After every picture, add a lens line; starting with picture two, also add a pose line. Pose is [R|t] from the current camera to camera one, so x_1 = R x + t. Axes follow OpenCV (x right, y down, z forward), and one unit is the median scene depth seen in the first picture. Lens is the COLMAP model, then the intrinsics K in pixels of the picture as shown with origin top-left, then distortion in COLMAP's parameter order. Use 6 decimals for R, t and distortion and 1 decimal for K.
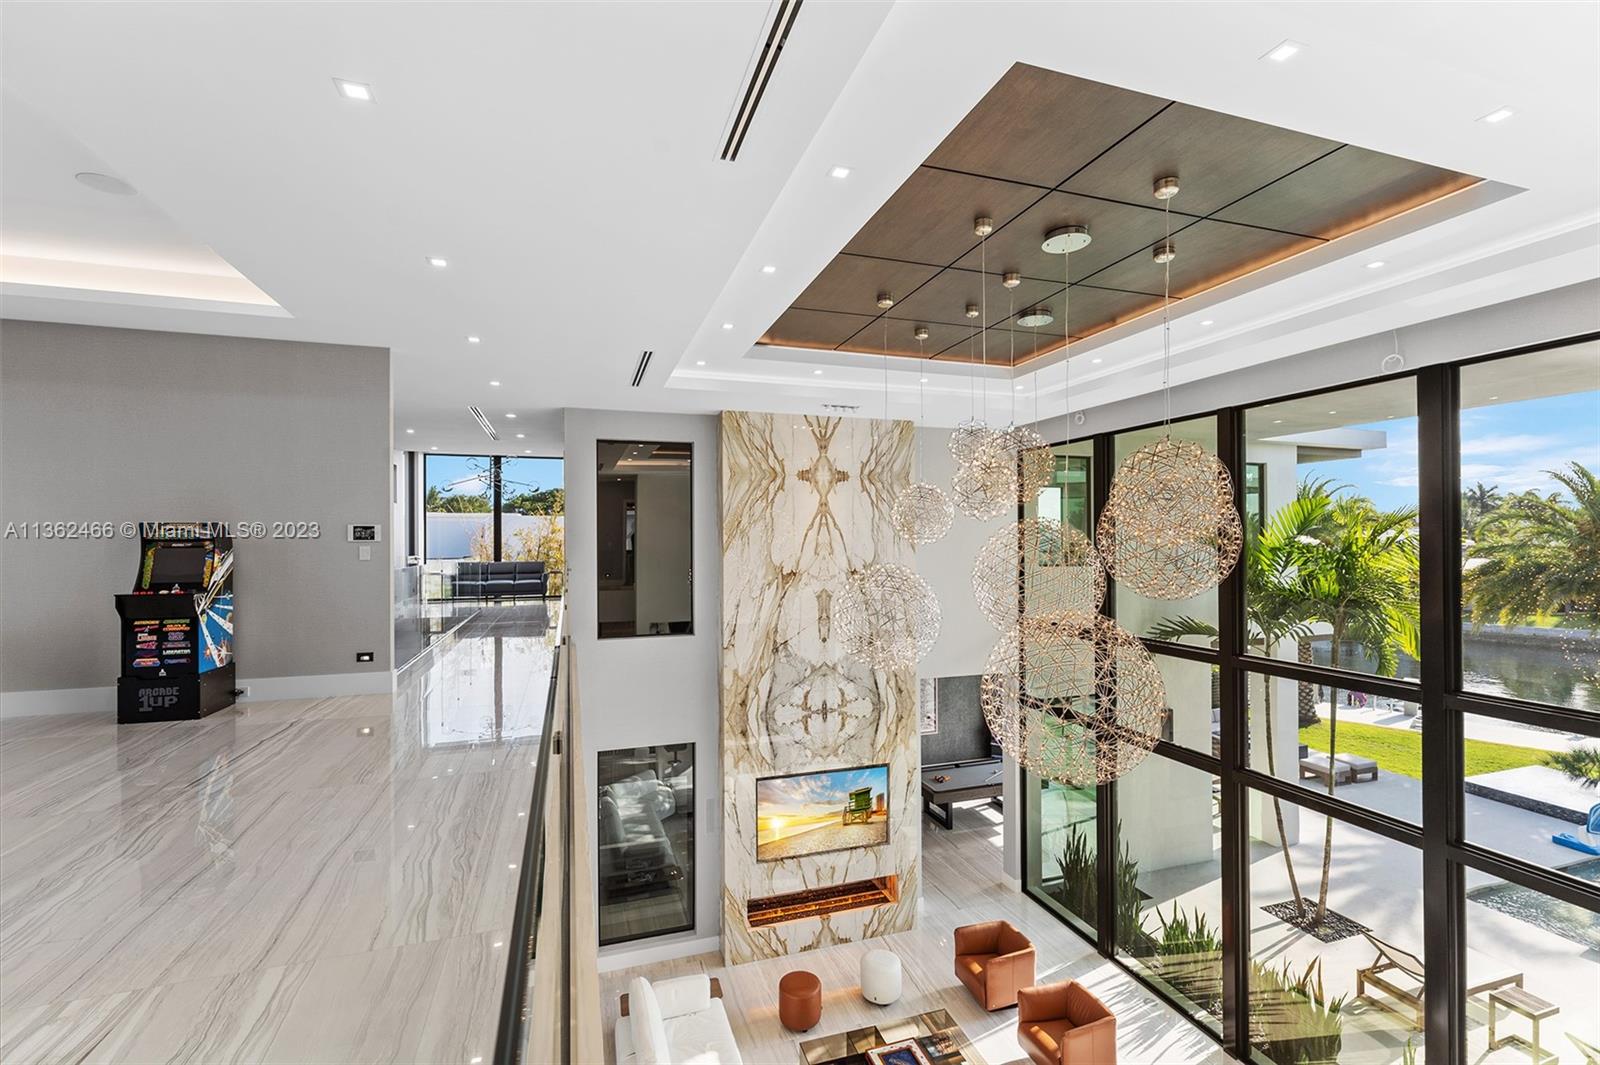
lens RADIAL K [[707.3, 0, 804.1], [0, 707.3, 537.7], [0, 0, 1]] dist [0.000464, 0.000179]
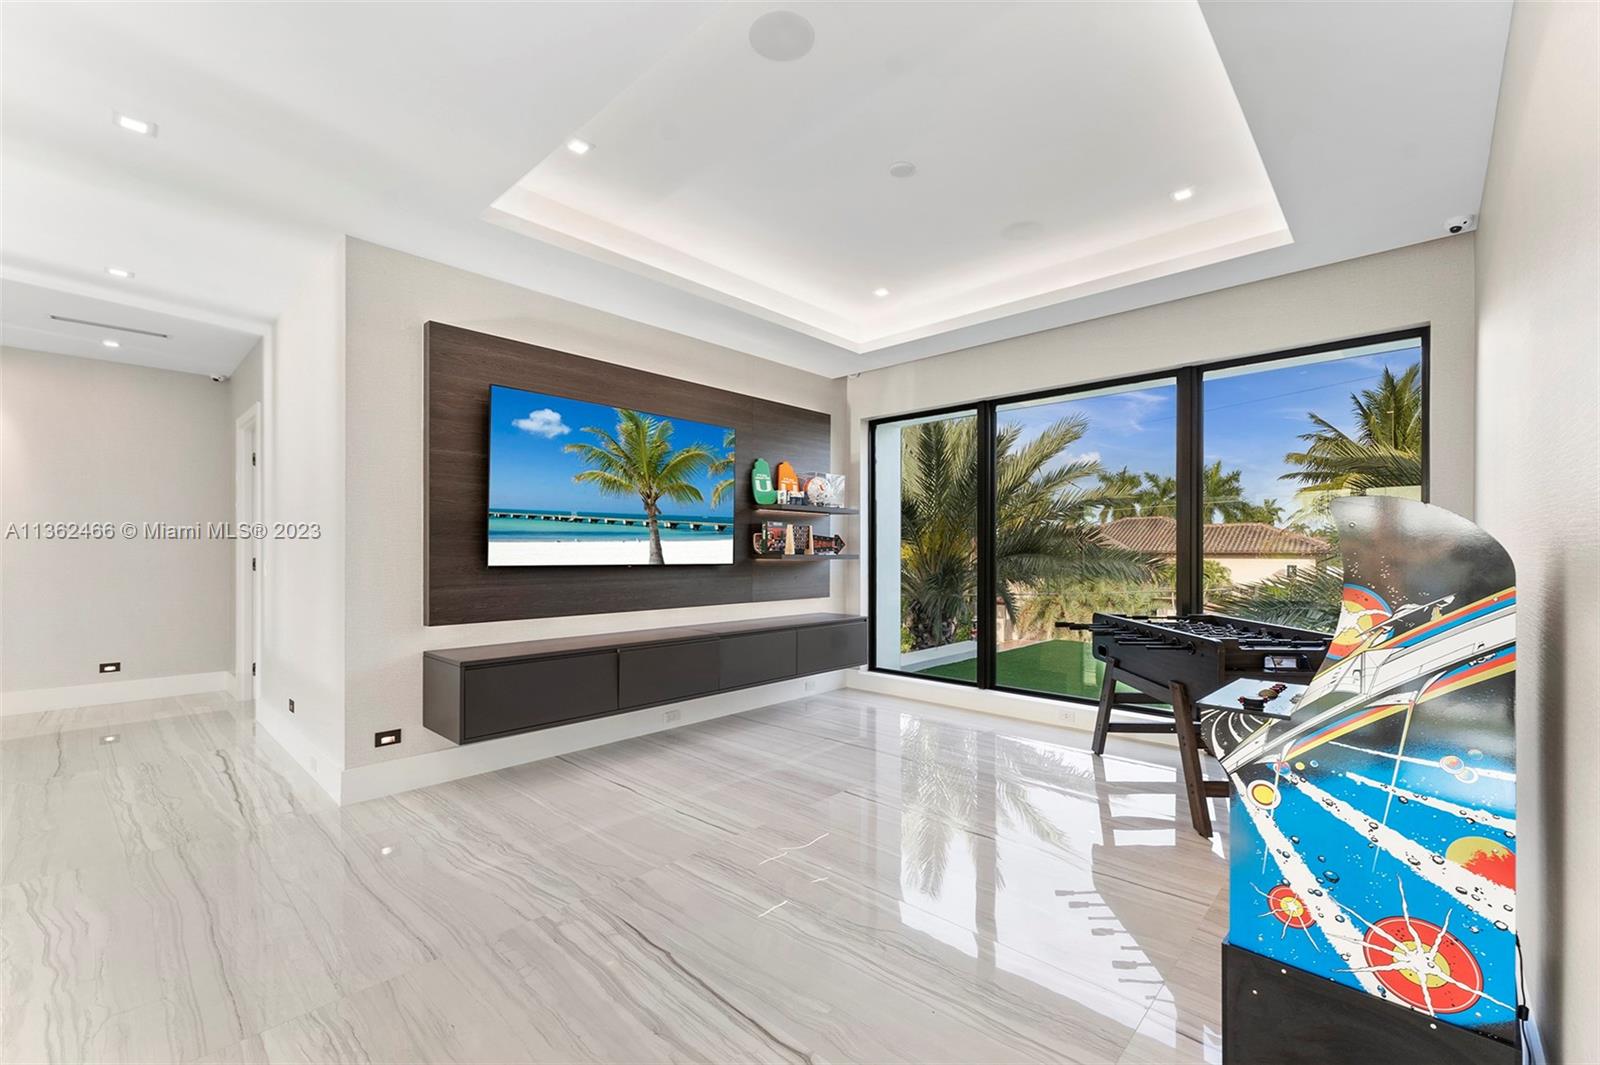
lens RADIAL K [[653.6, 0, 796.5], [0, 653.6, 543.4], [0, 0, 1]] dist [-0.001184, 0.000210]
pose [[-0.871907, 0.001945, -0.489668, -0.498745], [0.005744, 0.999964, -0.006256, -0.002148], [0.489638, -0.008267, -0.871887, 1.140033]]
